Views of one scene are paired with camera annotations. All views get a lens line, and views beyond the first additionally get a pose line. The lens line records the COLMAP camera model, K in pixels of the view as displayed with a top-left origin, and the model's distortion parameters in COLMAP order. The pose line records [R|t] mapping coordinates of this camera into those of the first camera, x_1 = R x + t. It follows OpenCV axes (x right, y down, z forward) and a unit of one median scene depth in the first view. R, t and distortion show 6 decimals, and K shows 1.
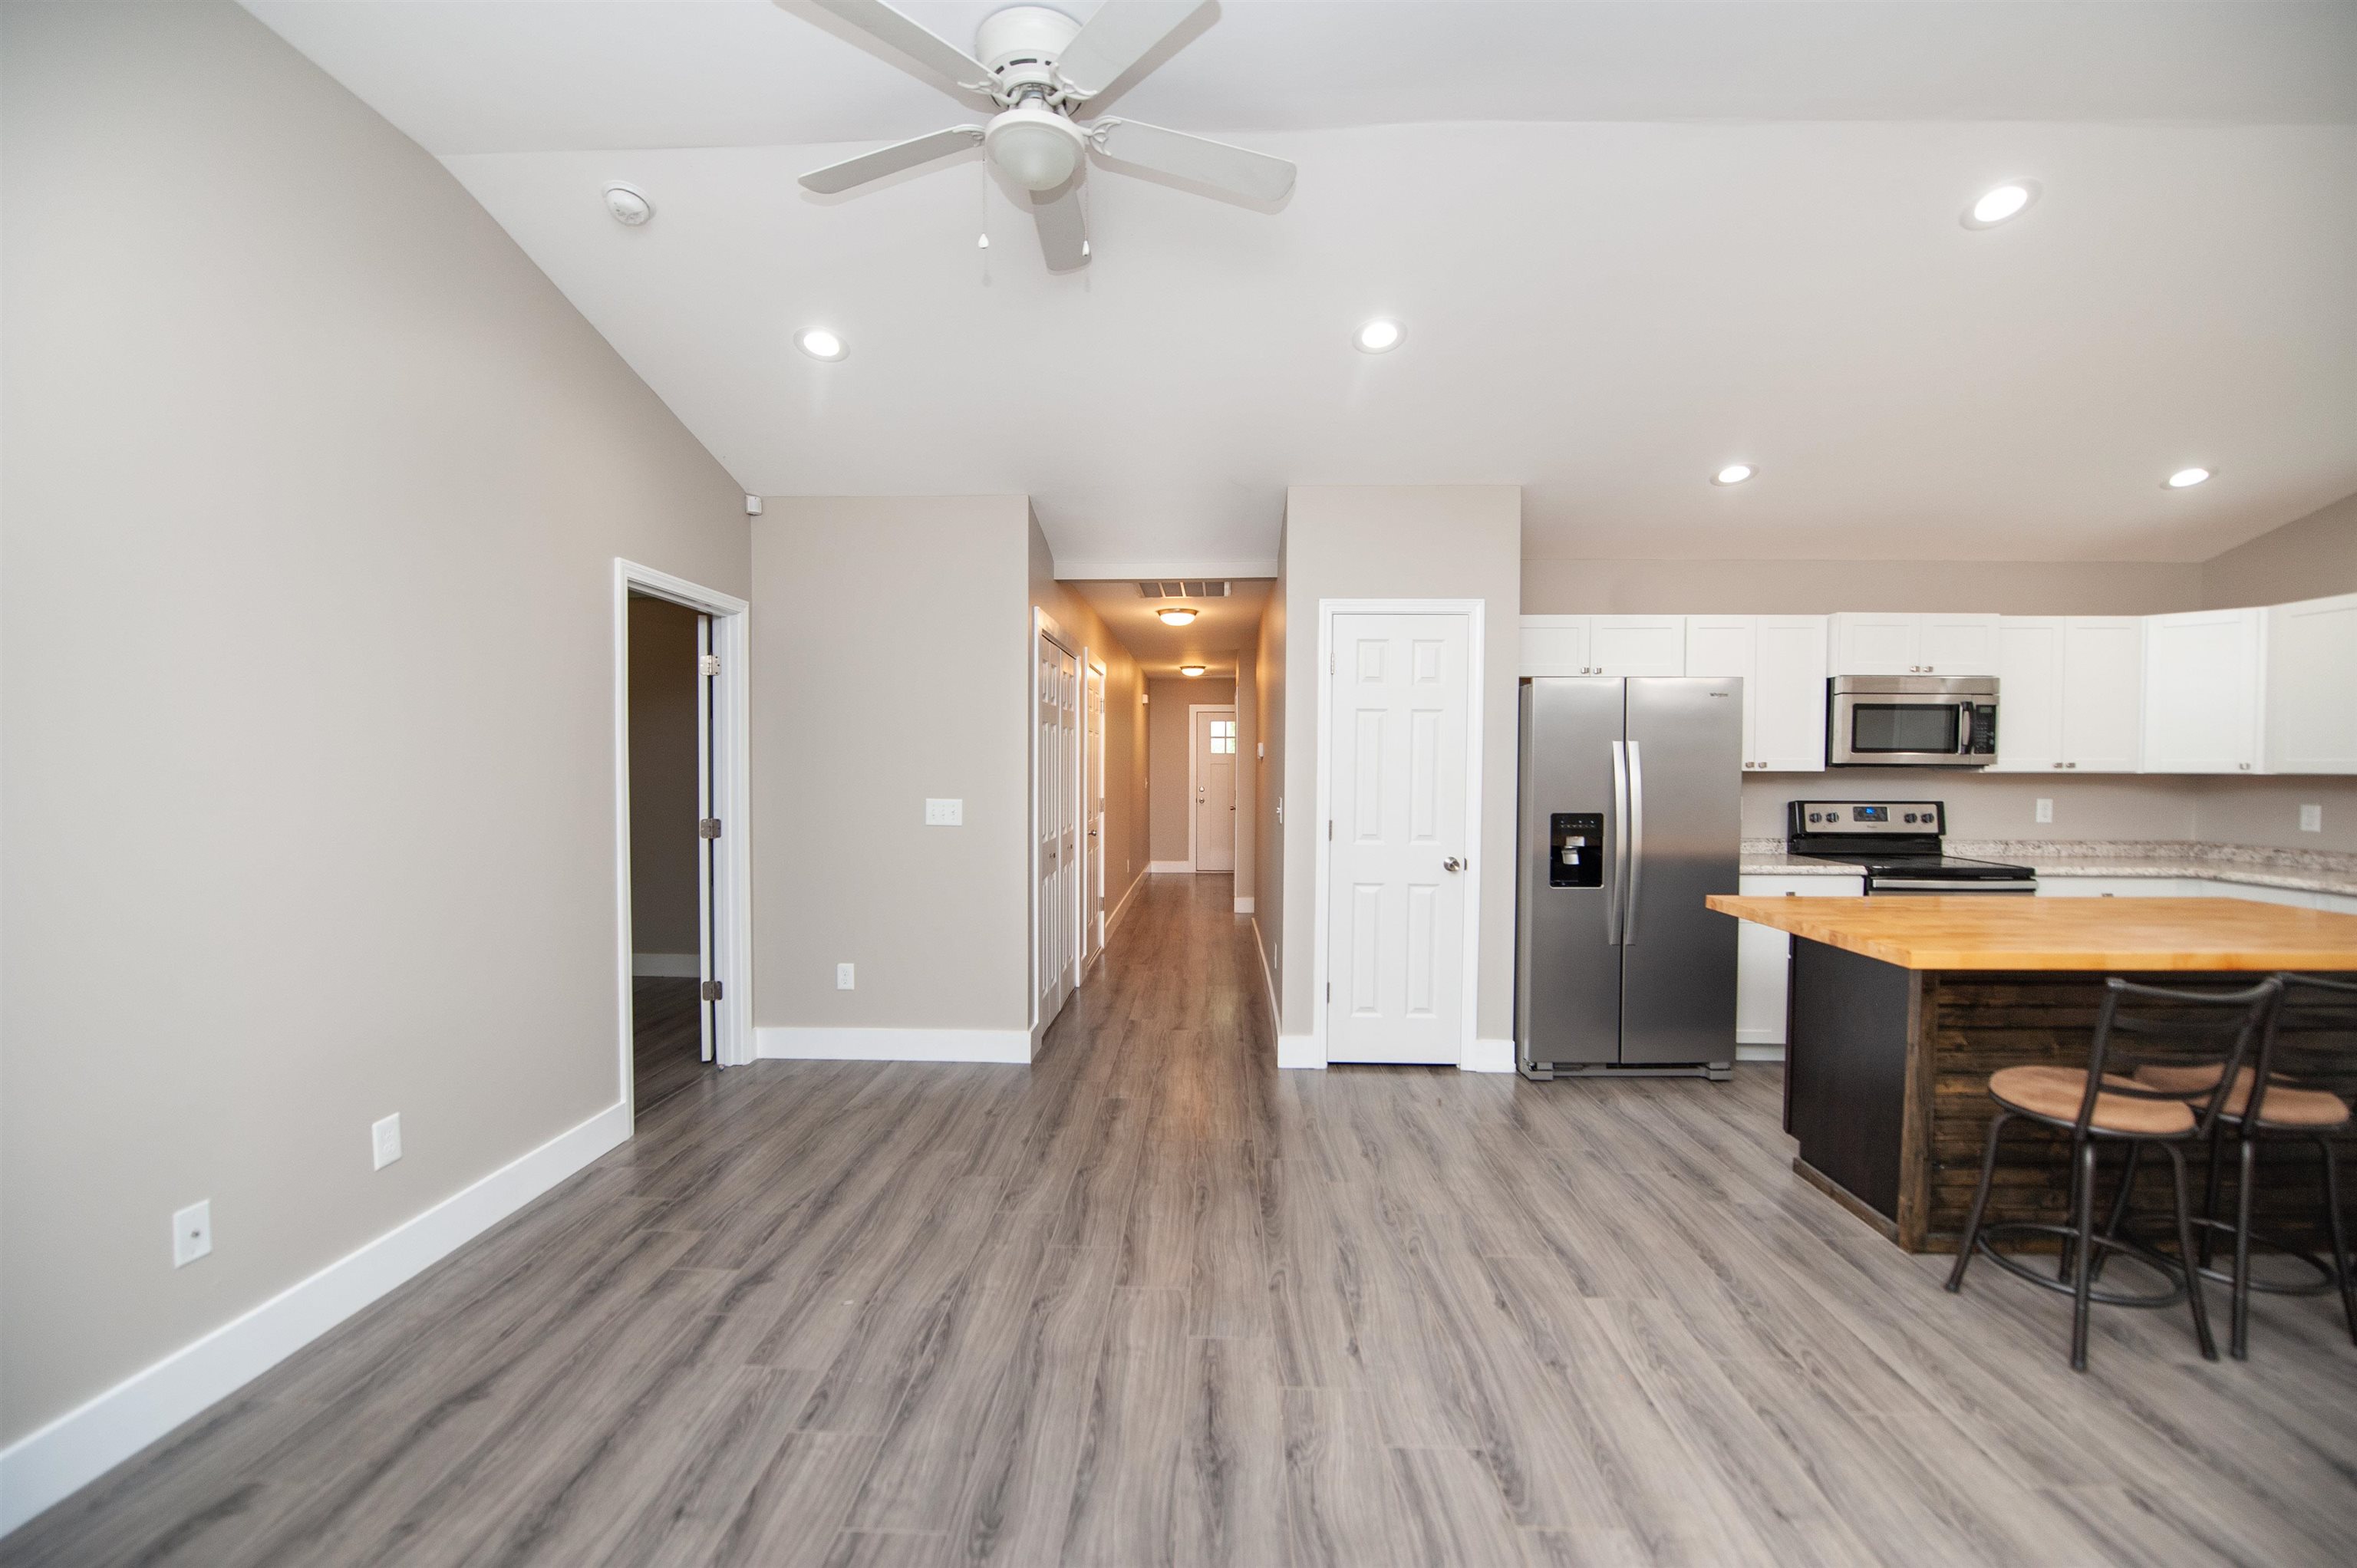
lens RADIAL K [[969.3, 0, 1156.6], [0, 969.3, 789.6], [0, 0, 1]] dist [-0.020515, -0.001415]
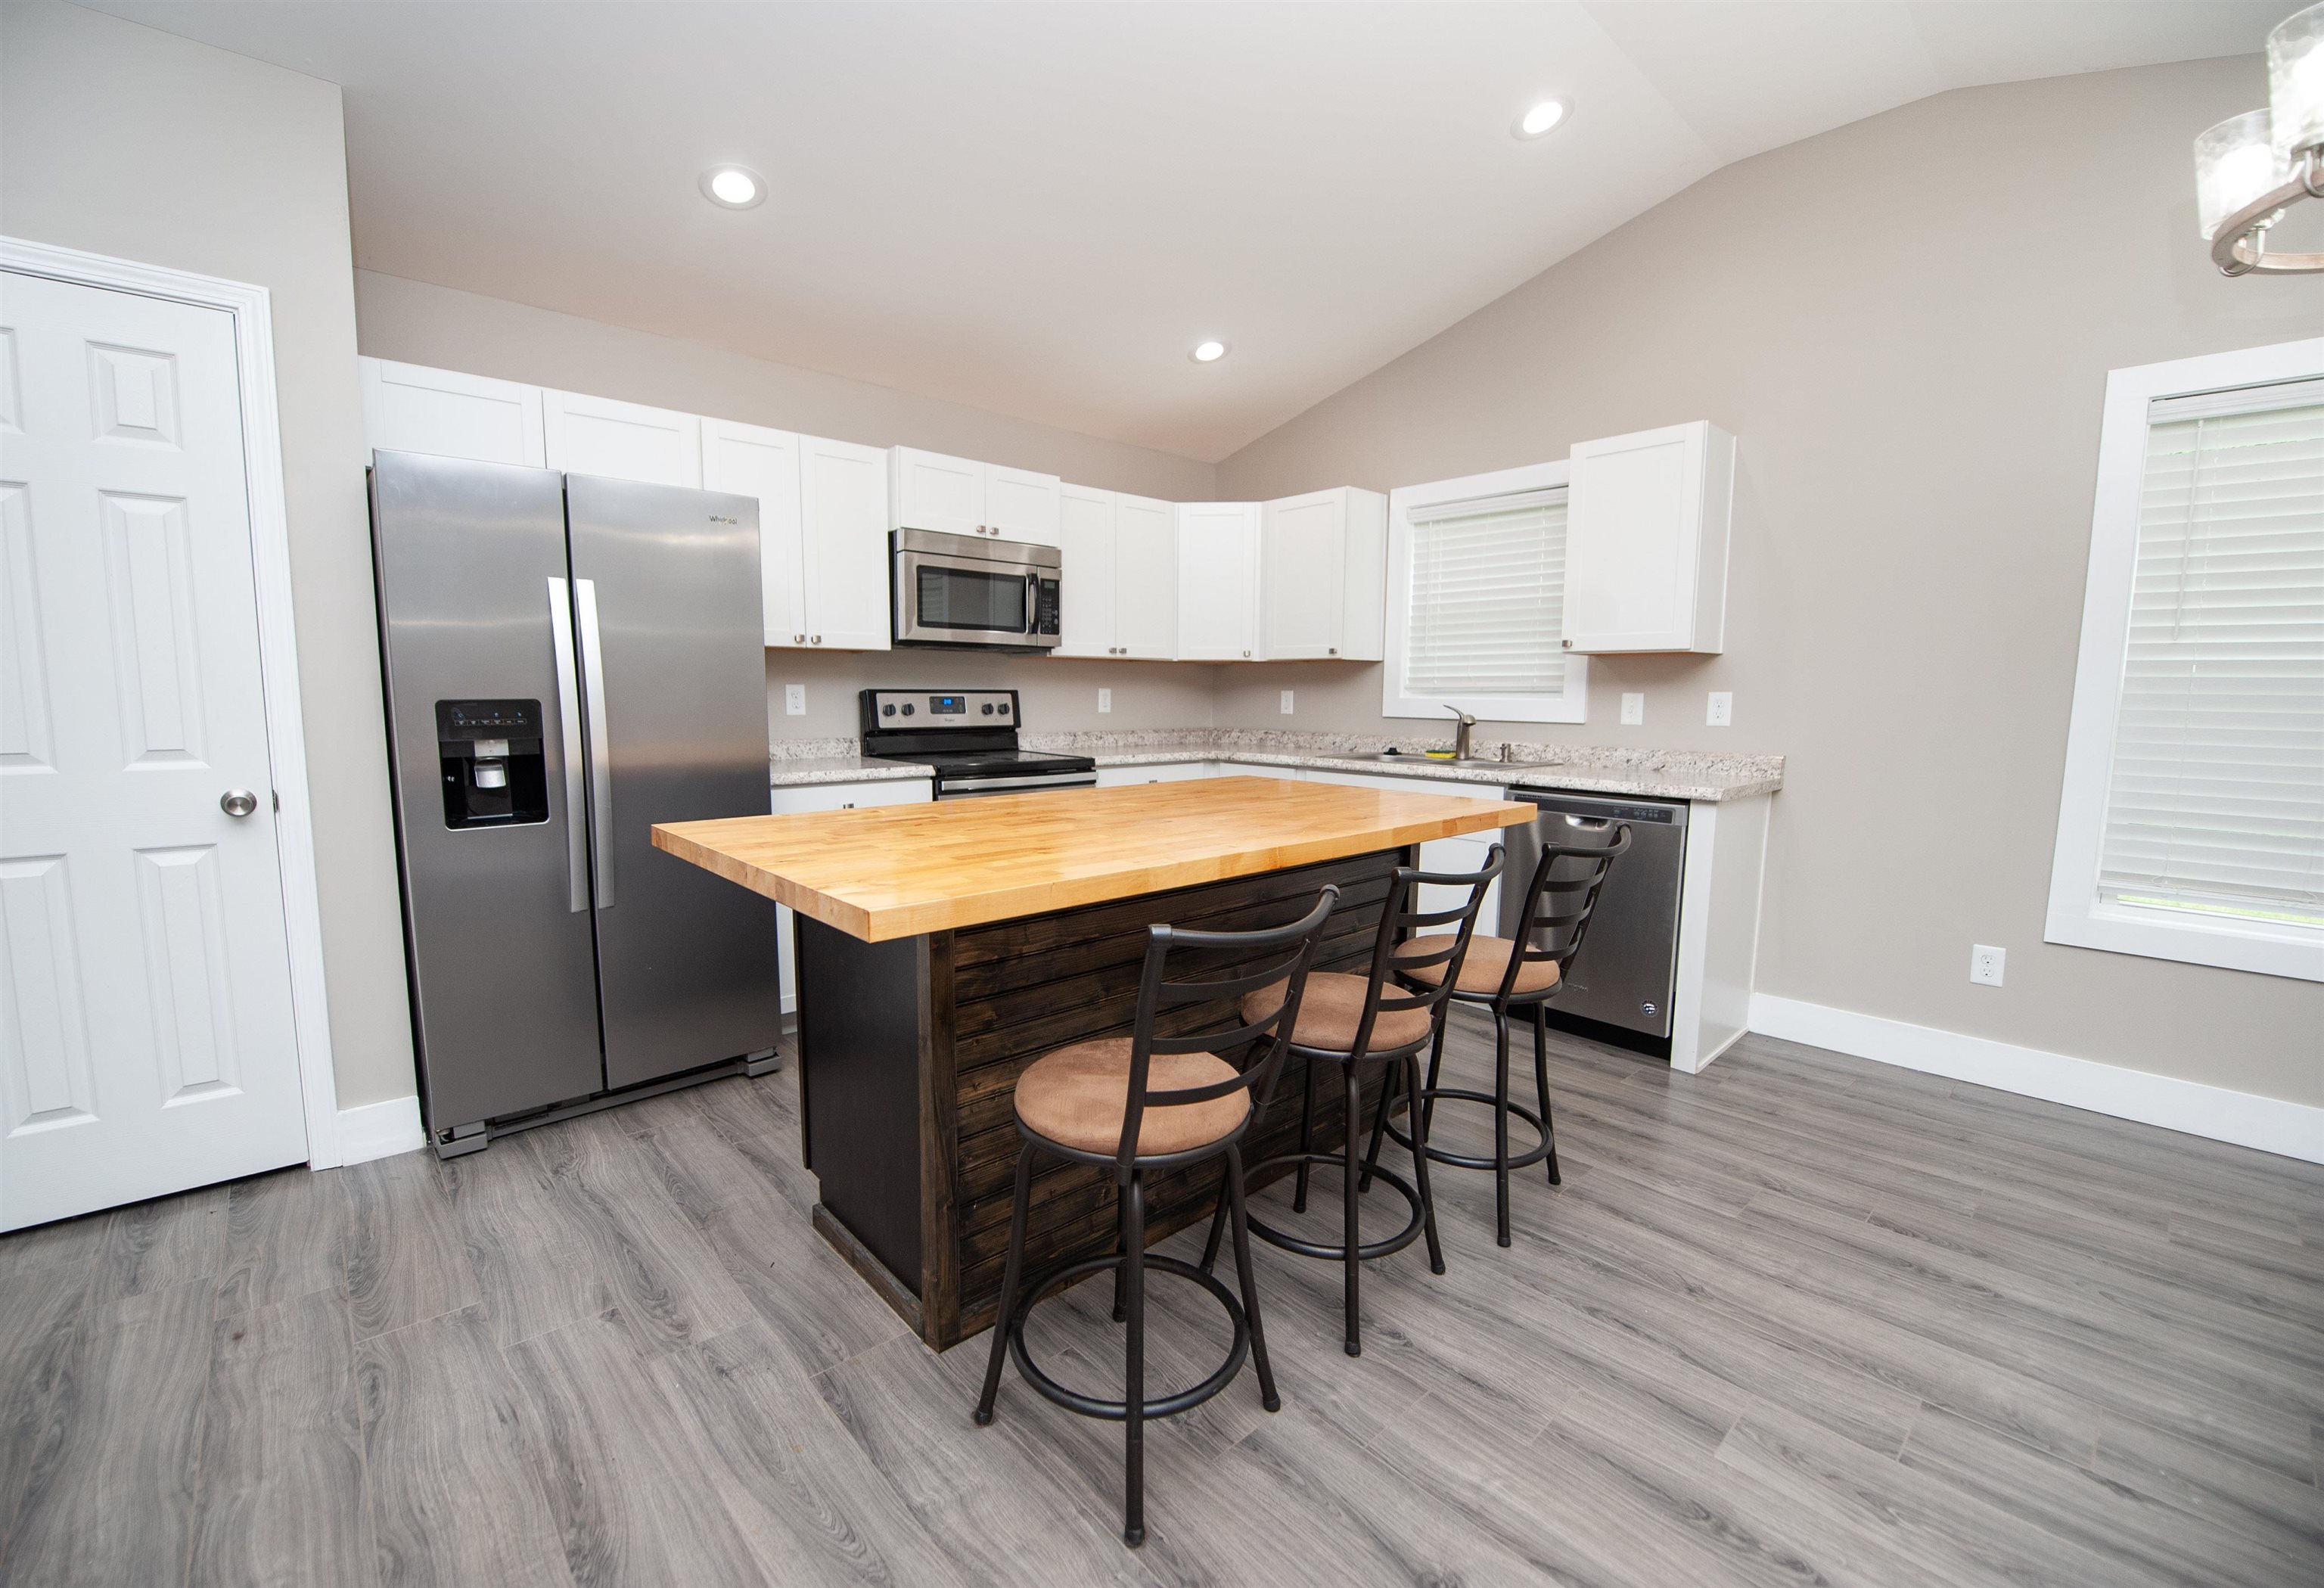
lens RADIAL K [[970.5, 0, 1158.3], [0, 970.5, 805.3], [0, 0, 1]] dist [-0.017268, -0.000545]
pose [[0.703397, -0.082060, 0.706044, 0.292704], [0.014981, 0.994804, 0.100696, 0.033922], [-0.710639, -0.060252, 0.700972, 0.287546]]
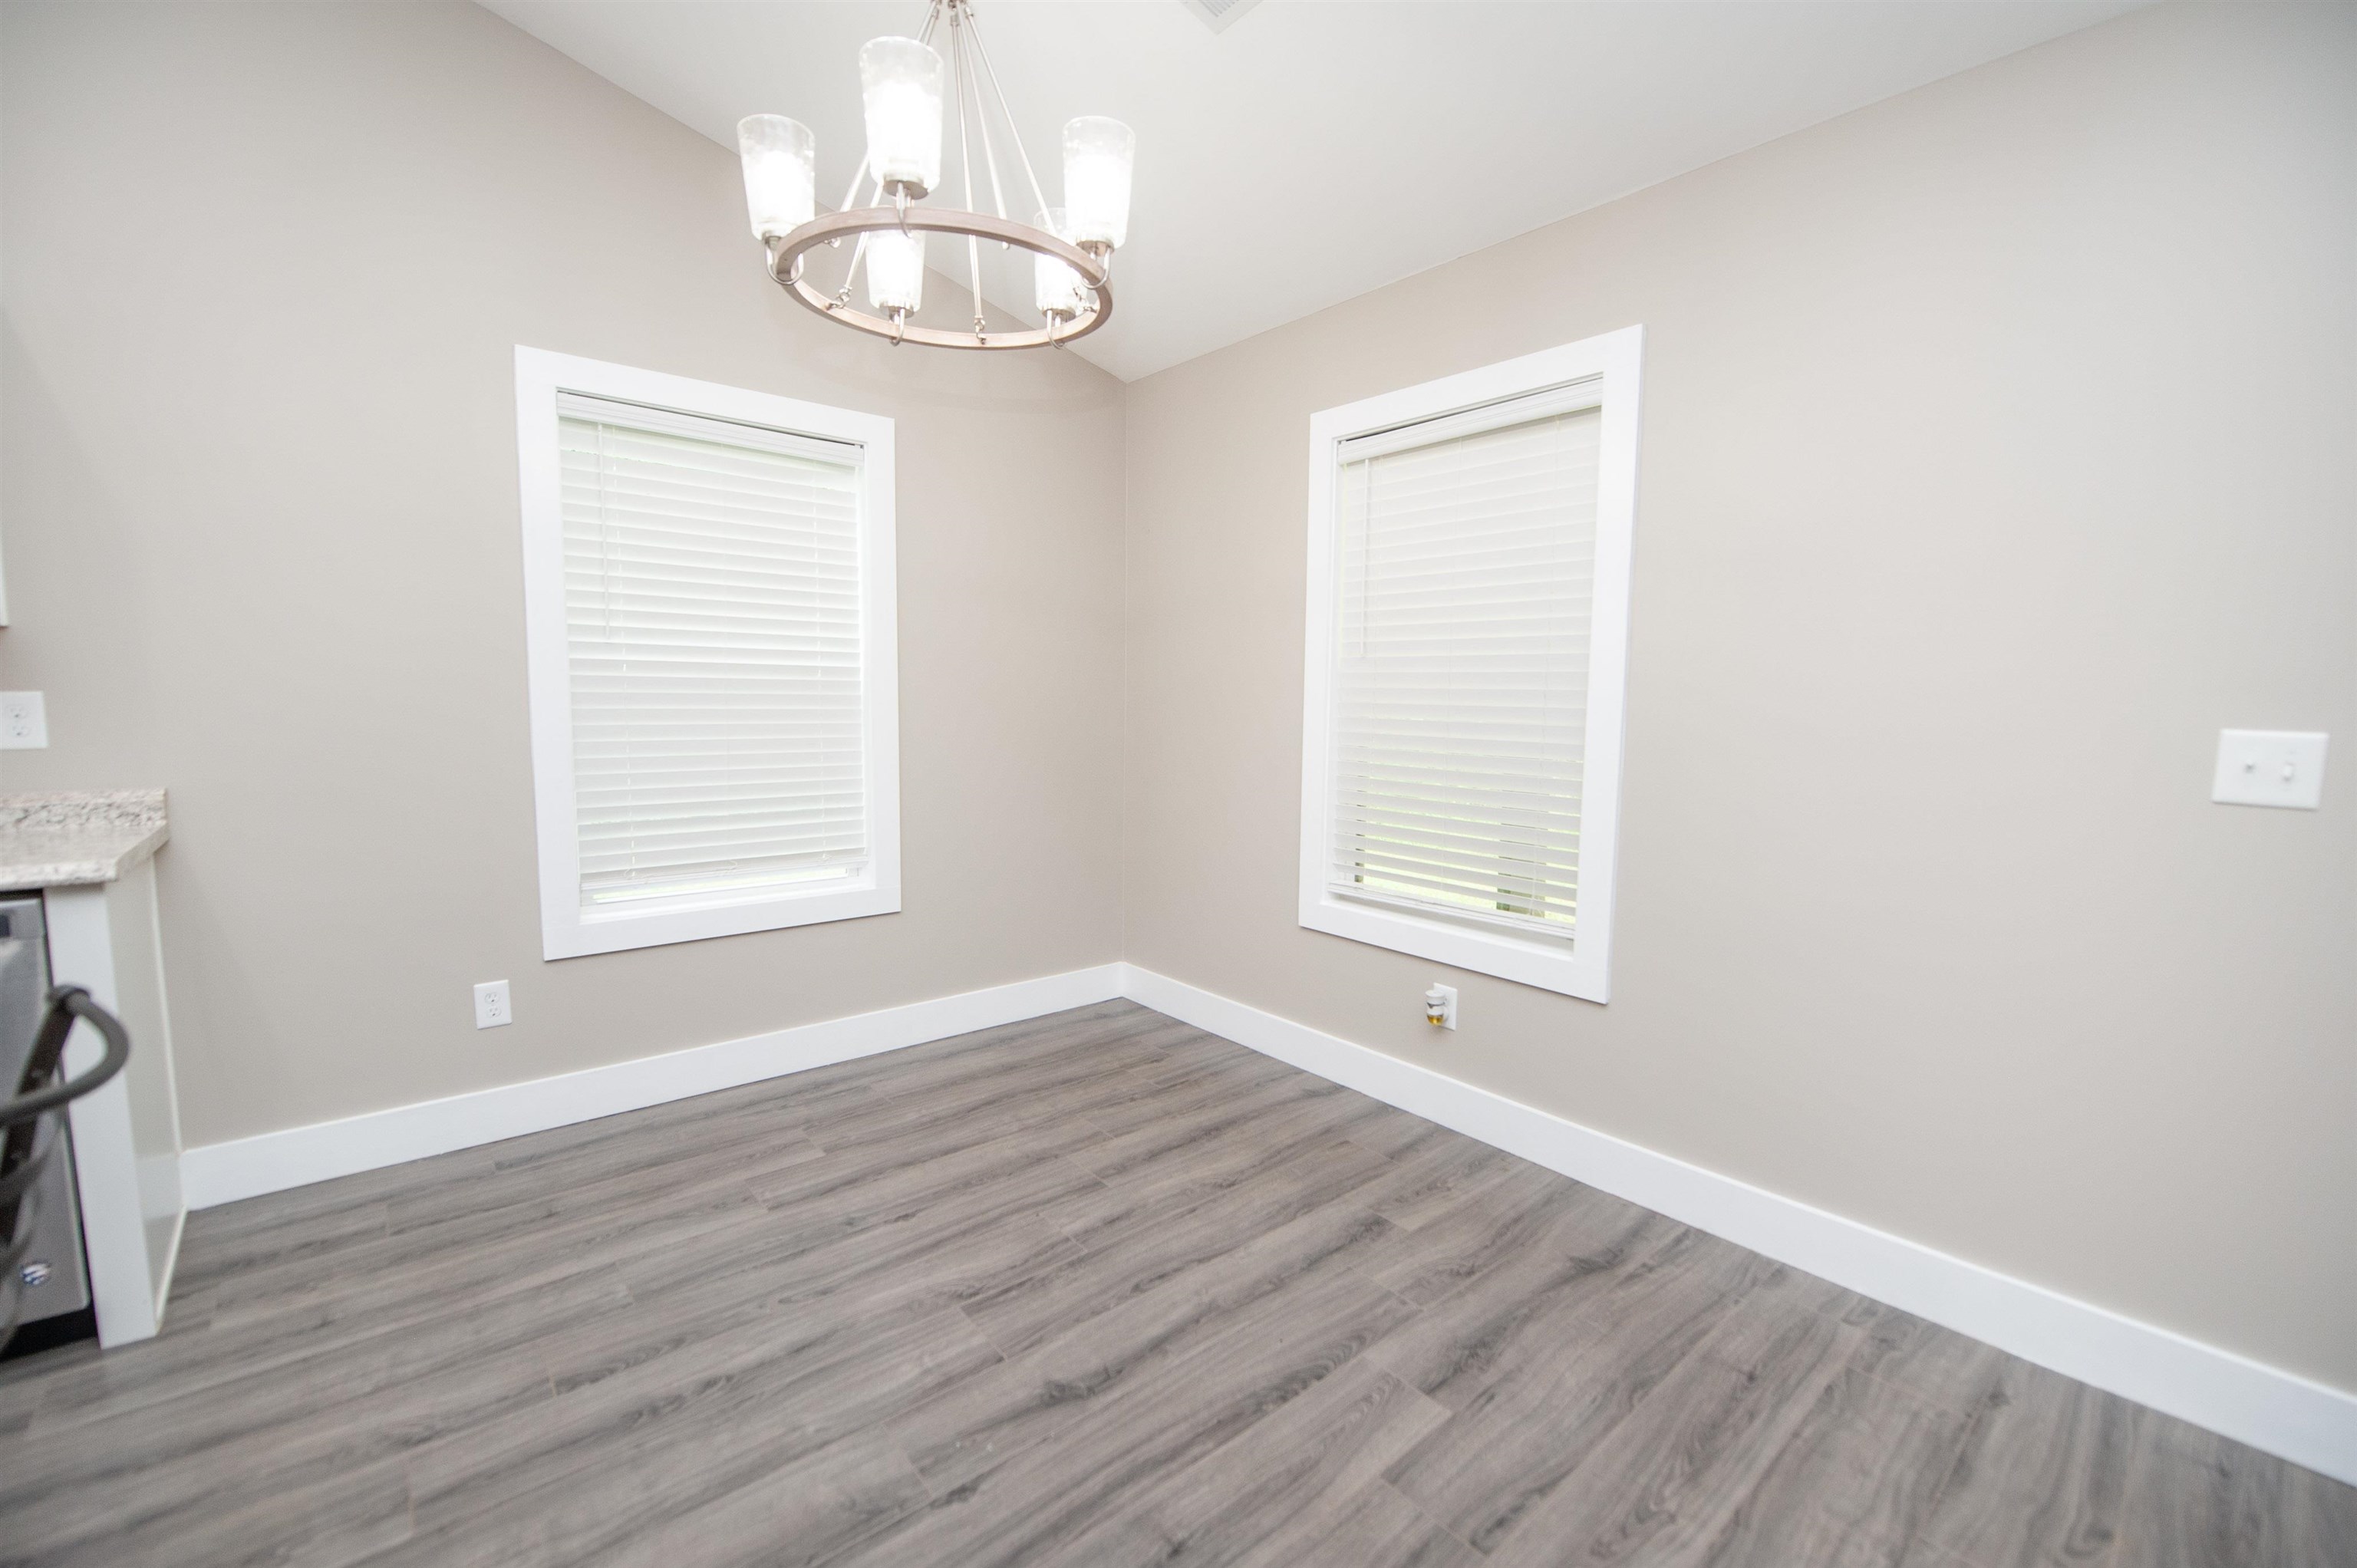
lens RADIAL K [[969.3, 0, 1157.8], [0, 969.3, 796.7], [0, 0, 1]] dist [-0.020515, -0.001415]
pose [[-0.680687, -0.095146, 0.726370, 0.481530], [0.000208, 0.991505, 0.130070, 0.019609], [-0.732575, 0.088688, -0.674884, 0.428787]]
